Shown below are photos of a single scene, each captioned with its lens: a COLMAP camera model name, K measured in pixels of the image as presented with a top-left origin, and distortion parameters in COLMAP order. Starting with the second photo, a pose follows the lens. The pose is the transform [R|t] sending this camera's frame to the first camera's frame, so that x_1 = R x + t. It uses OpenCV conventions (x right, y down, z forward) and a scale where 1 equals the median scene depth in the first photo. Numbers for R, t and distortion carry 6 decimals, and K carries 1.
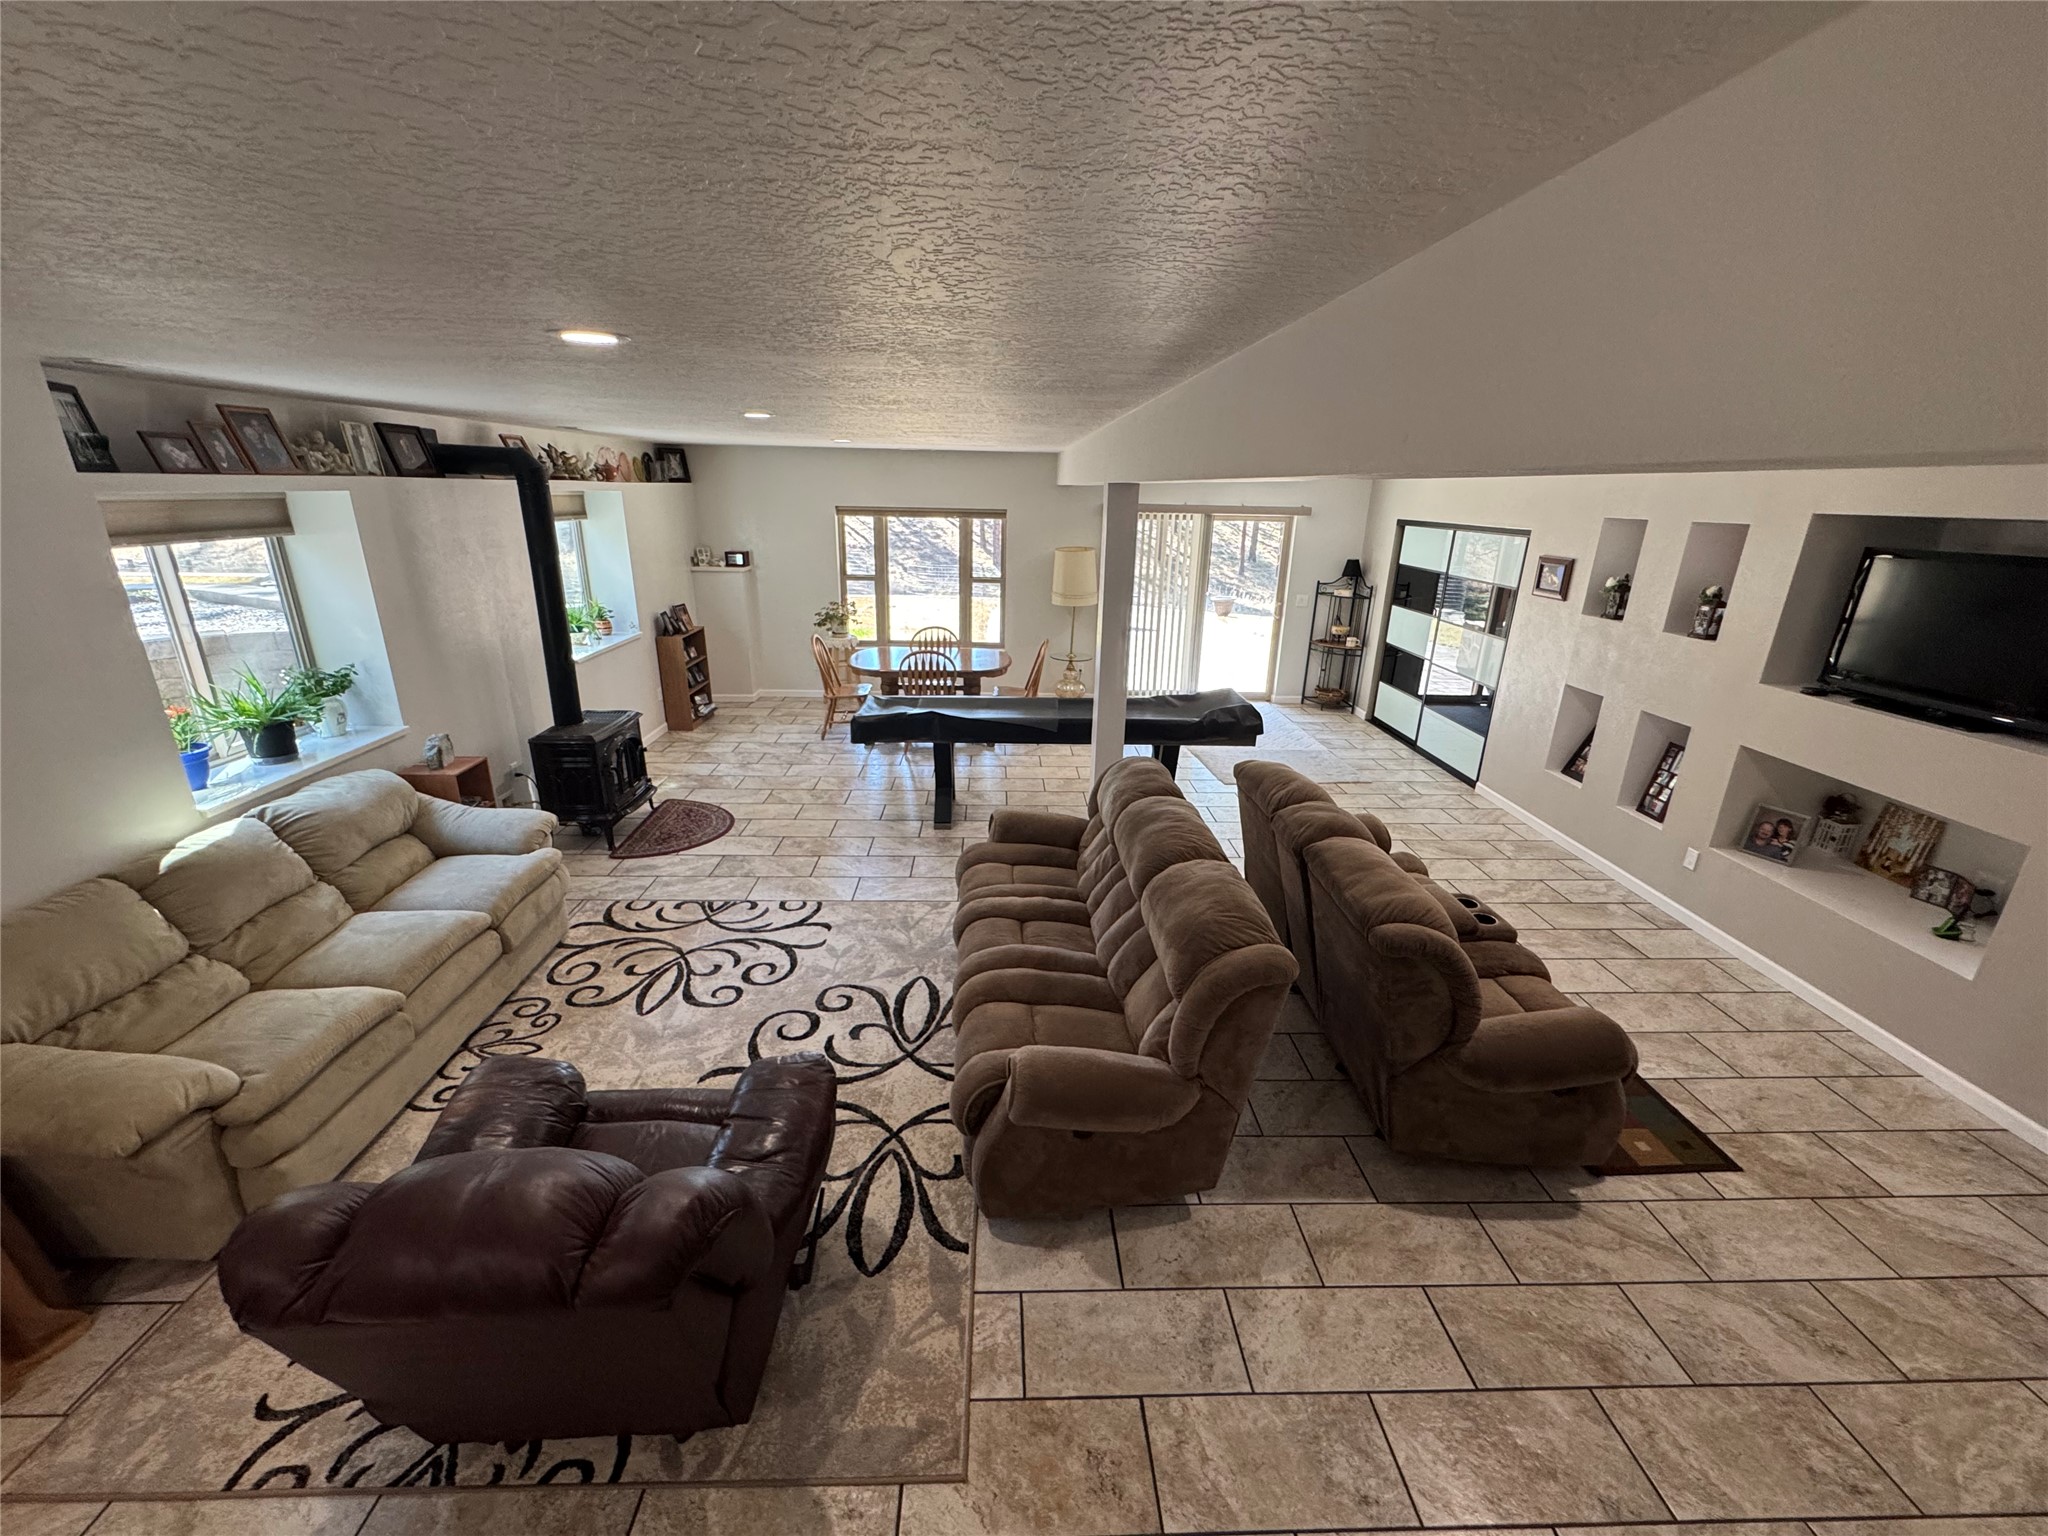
lens RADIAL K [[822.9, 0, 1021.3], [0, 822.9, 761.9], [0, 0, 1]] dist [-0.001401, -0.000024]
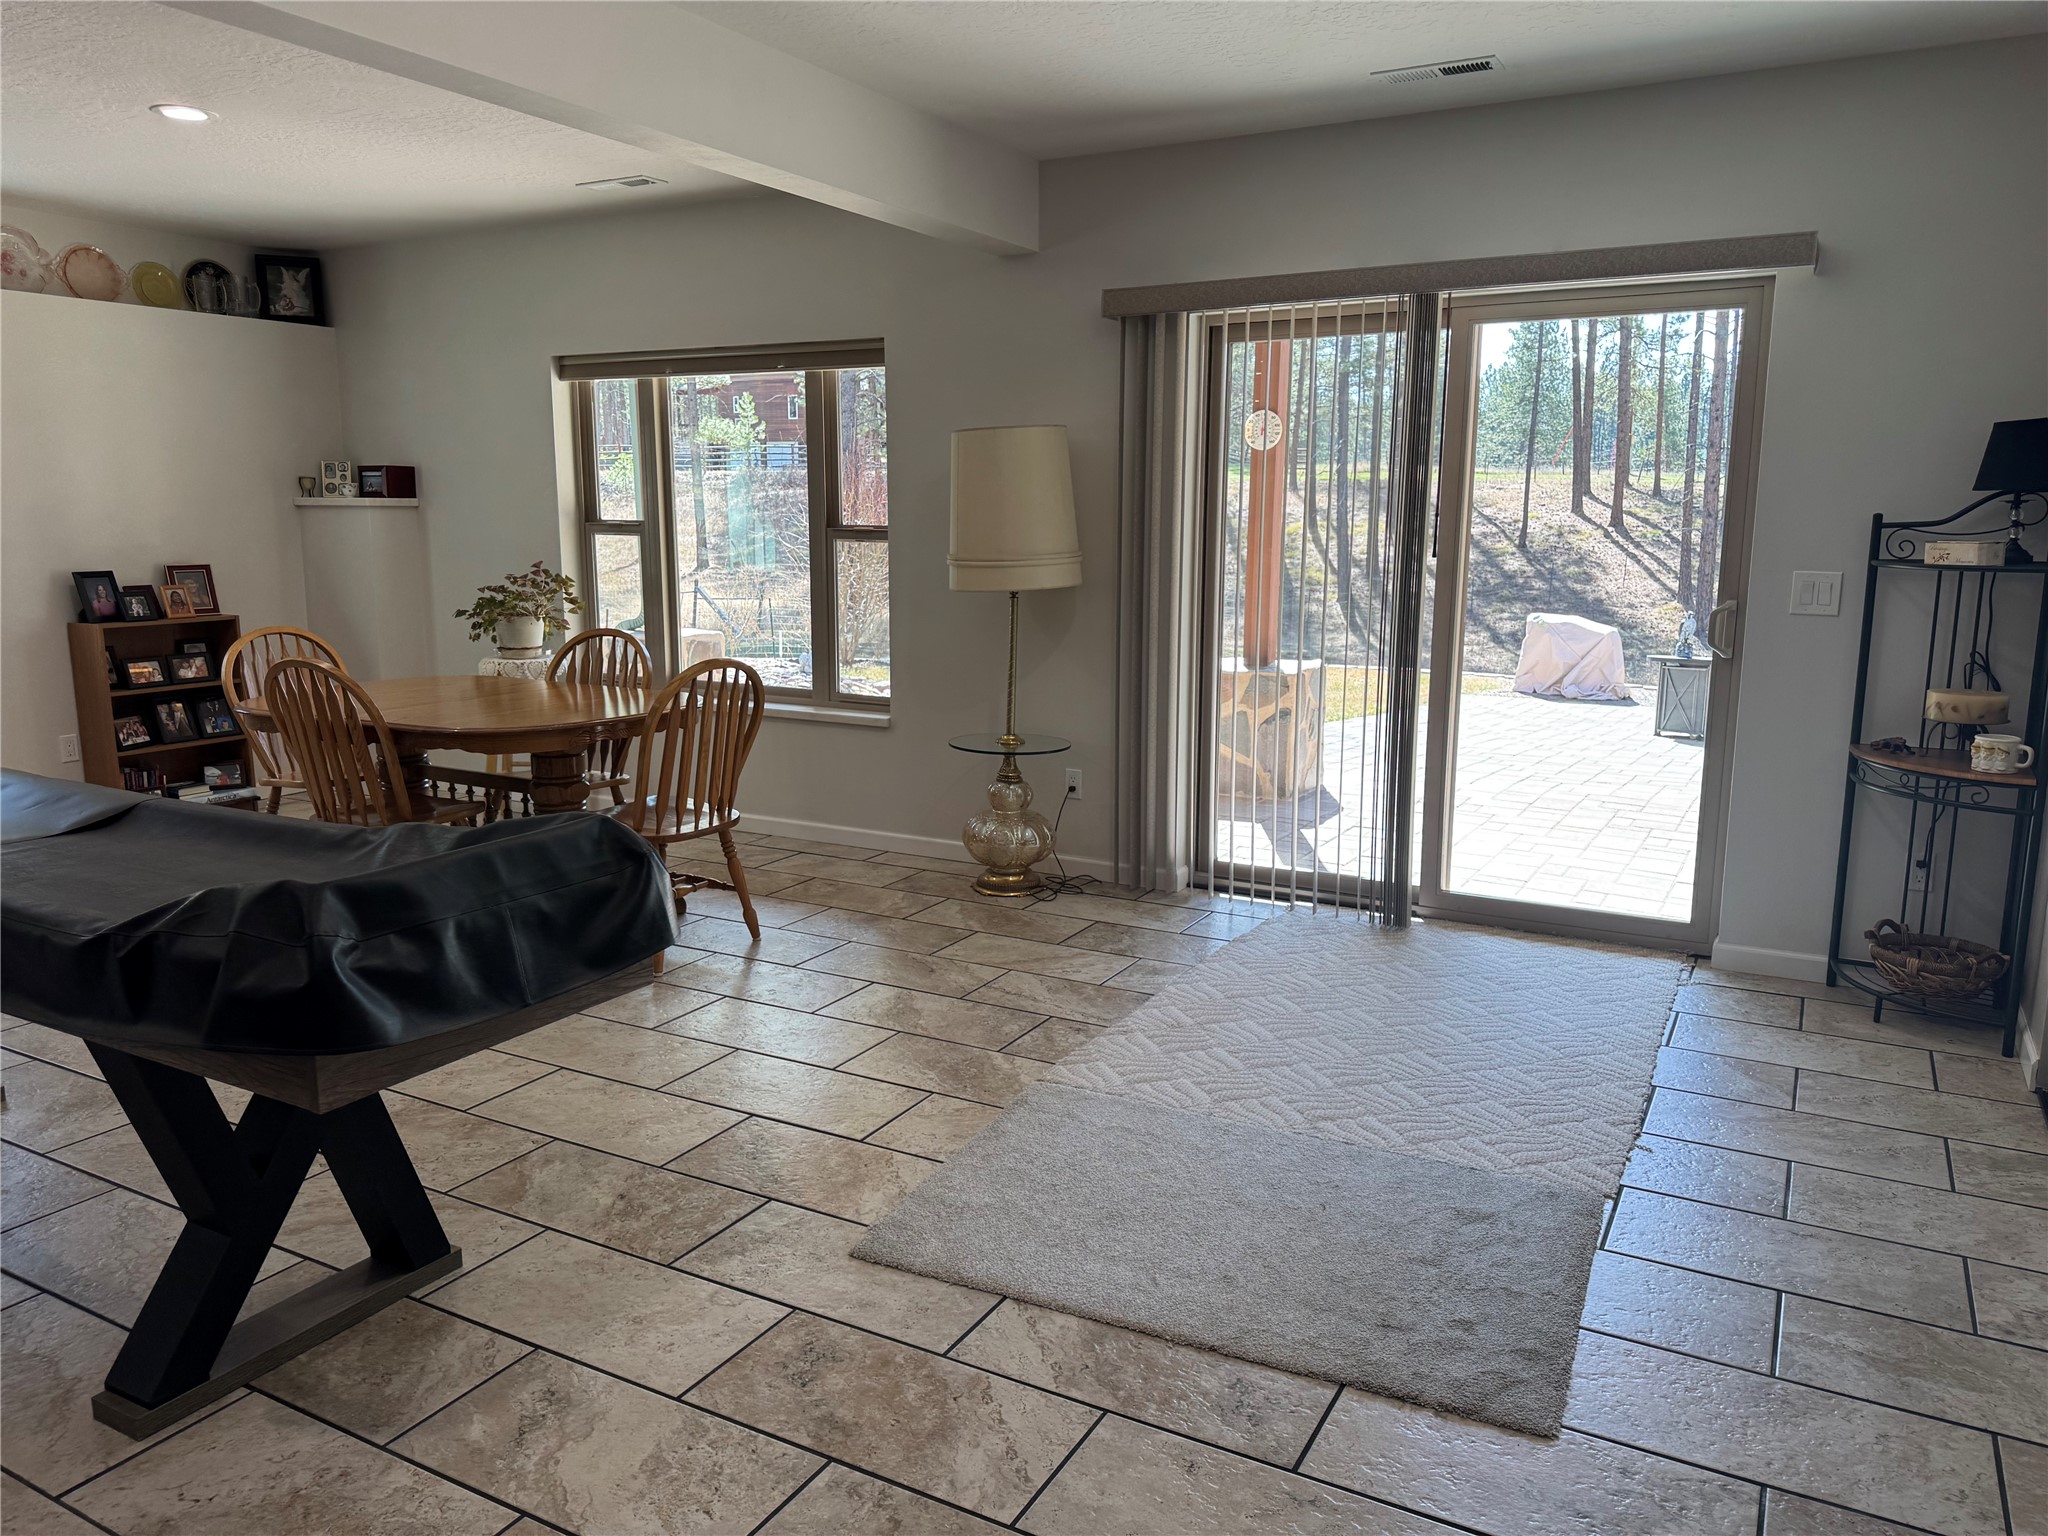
lens RADIAL K [[1450.0, 0, 1025.9], [0, 1450.0, 773.6], [0, 0, 1]] dist [0.013590, 0.001782]
pose [[0.861217, 0.074388, -0.502765, 0.373020], [-0.151127, 0.981967, -0.113585, -0.048890], [0.485249, 0.173802, 0.856928, 0.500784]]
